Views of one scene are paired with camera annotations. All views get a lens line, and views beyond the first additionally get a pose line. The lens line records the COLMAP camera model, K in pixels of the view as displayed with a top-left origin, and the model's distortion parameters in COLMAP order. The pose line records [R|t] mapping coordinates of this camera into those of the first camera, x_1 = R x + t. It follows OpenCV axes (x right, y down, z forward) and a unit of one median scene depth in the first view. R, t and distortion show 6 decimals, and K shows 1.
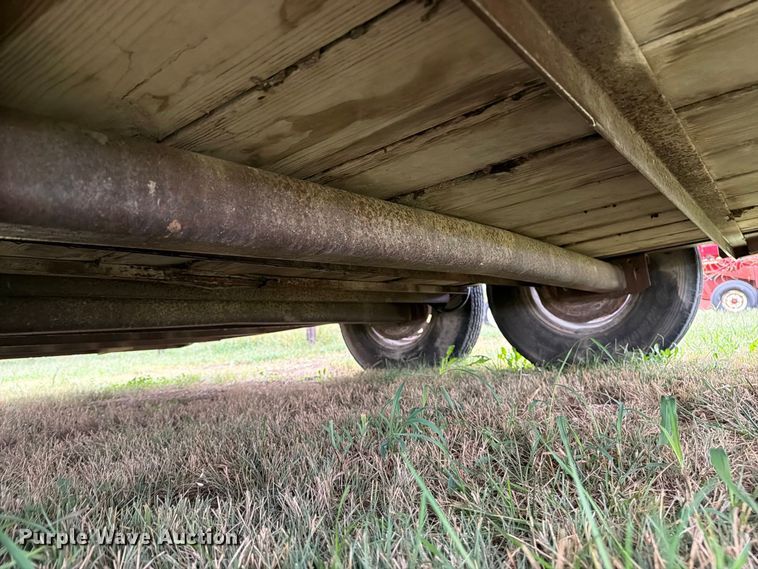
lens RADIAL K [[525.6, 0, 379.0], [0, 525.6, 284.5], [0, 0, 1]] dist [0.133413, -0.198343]
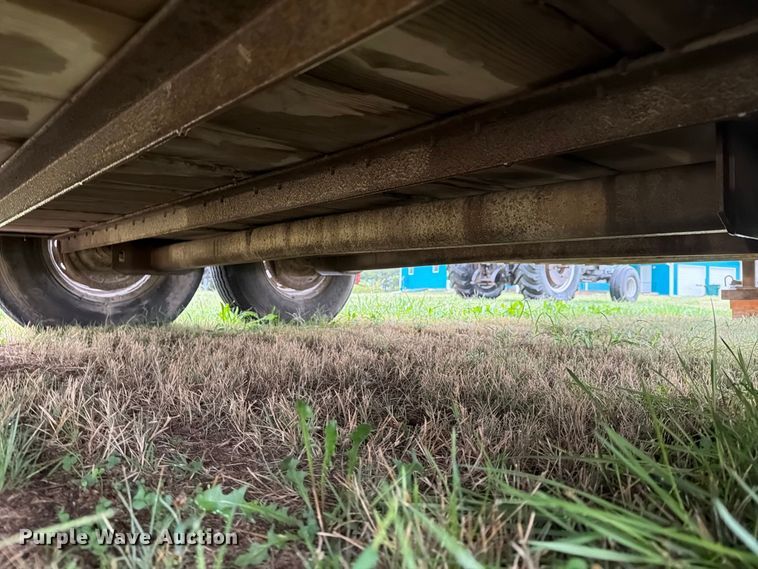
lens RADIAL K [[525.6, 0, 379.0], [0, 525.6, 284.5], [0, 0, 1]] dist [0.133413, -0.198343]
pose [[0.182385, 0.114044, 0.976591, -0.707647], [-0.131561, 0.987149, -0.090708, 0.121543], [-0.974386, -0.111937, 0.195045, 0.466311]]
